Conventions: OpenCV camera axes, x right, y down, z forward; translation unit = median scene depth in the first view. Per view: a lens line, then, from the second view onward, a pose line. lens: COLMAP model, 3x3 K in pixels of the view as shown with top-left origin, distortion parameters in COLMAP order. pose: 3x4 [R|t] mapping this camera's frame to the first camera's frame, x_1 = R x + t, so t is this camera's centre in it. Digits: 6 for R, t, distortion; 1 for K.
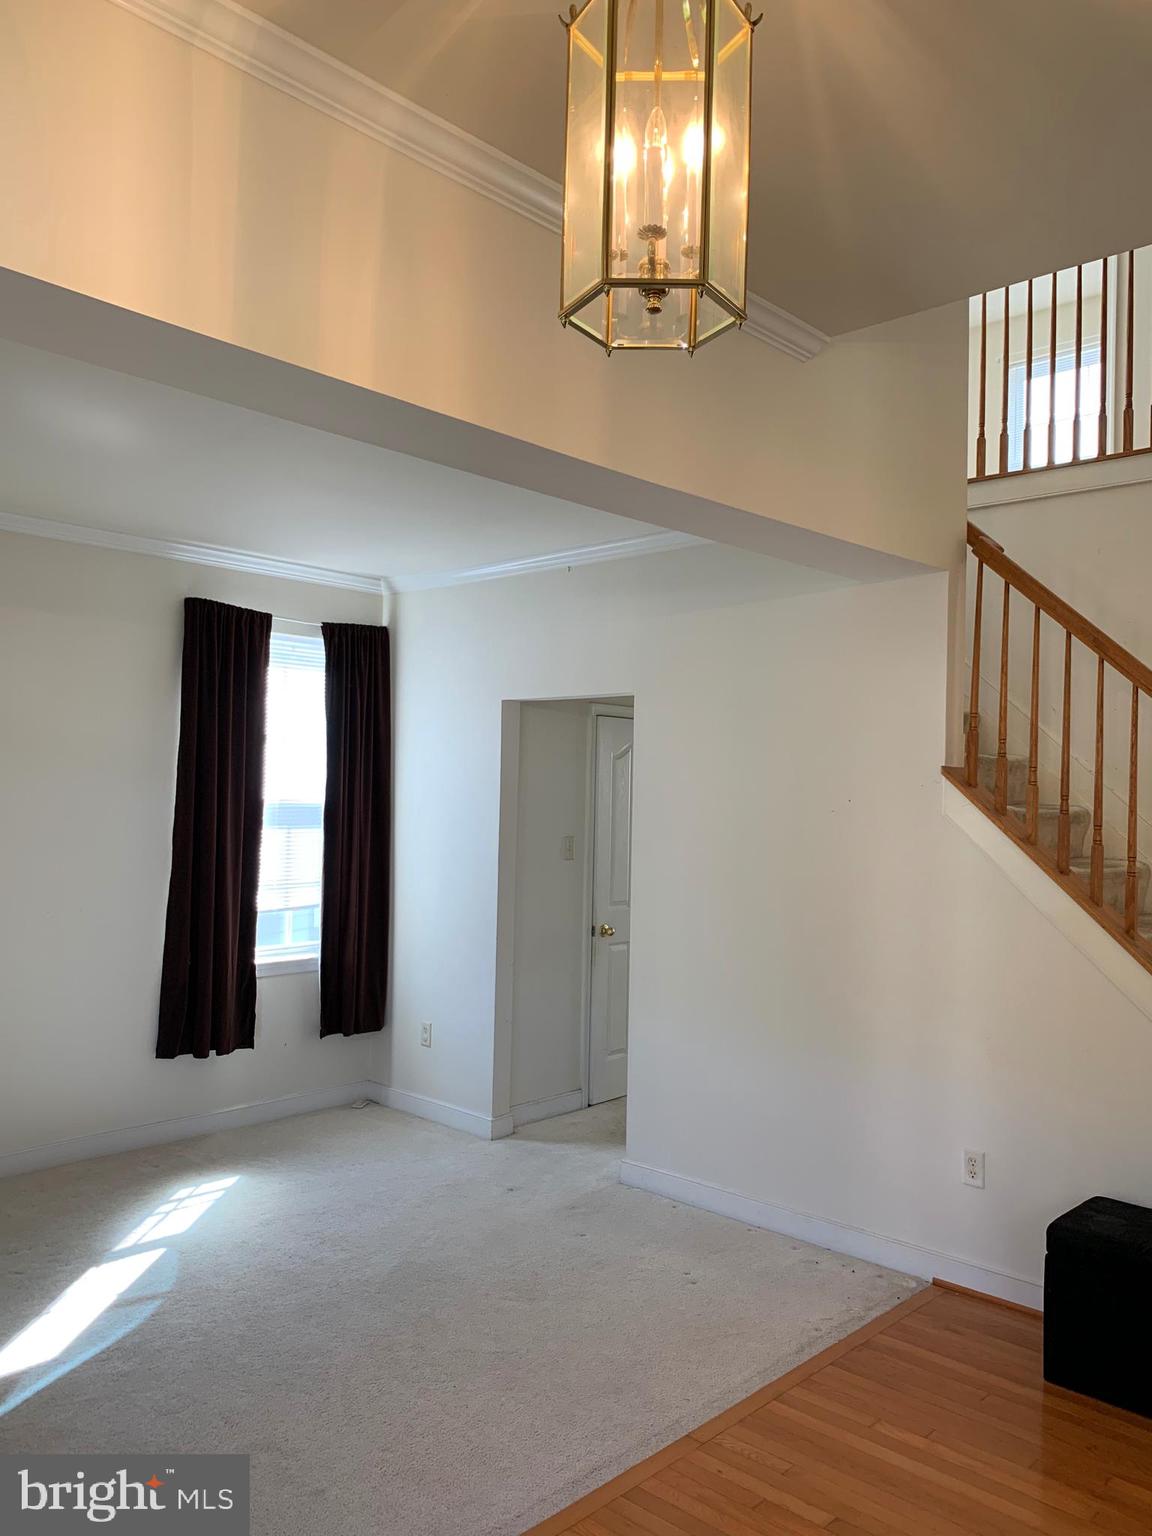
lens RADIAL K [[1173.4, 0, 592.1], [0, 1173.4, 756.2], [0, 0, 1]] dist [0.034418, -0.034357]
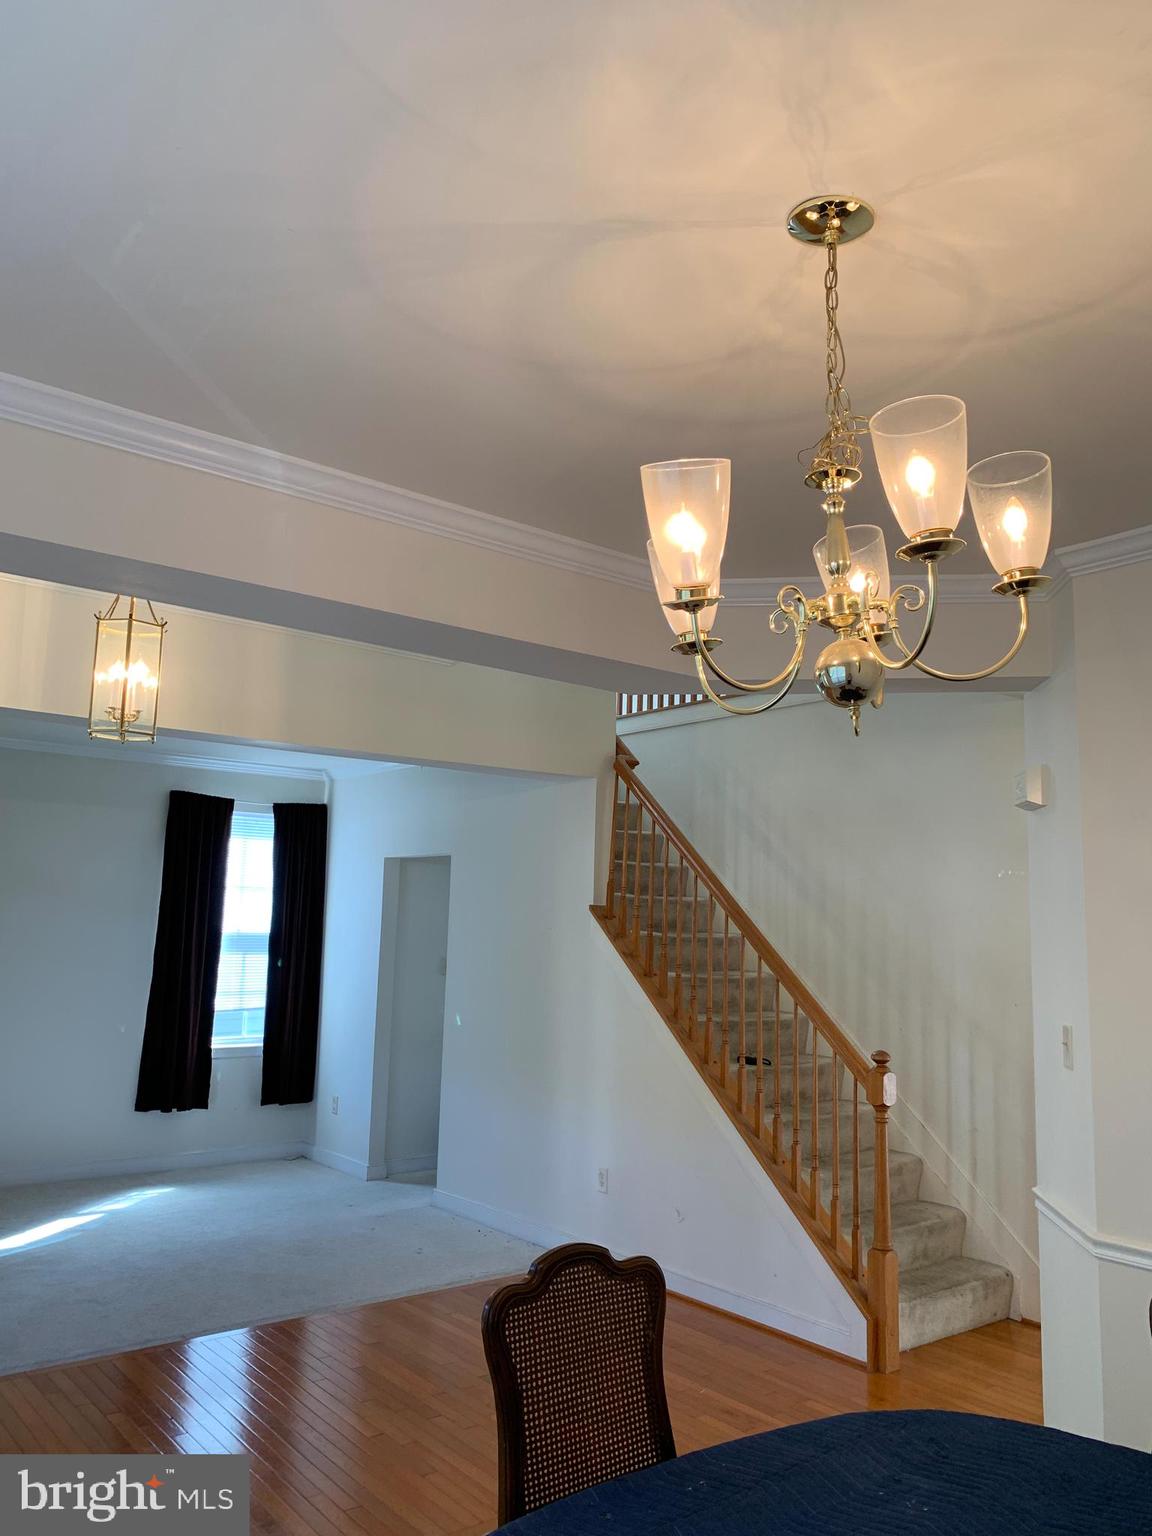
lens RADIAL K [[1181.6, 0, 576.0], [0, 1181.6, 768.0], [0, 0, 1]] dist [0.007634, -0.003350]
pose [[0.988200, -0.022844, -0.151458, 0.429003], [0.007102, 0.994586, -0.103671, -0.008835], [0.153006, 0.101372, 0.983012, -0.419294]]
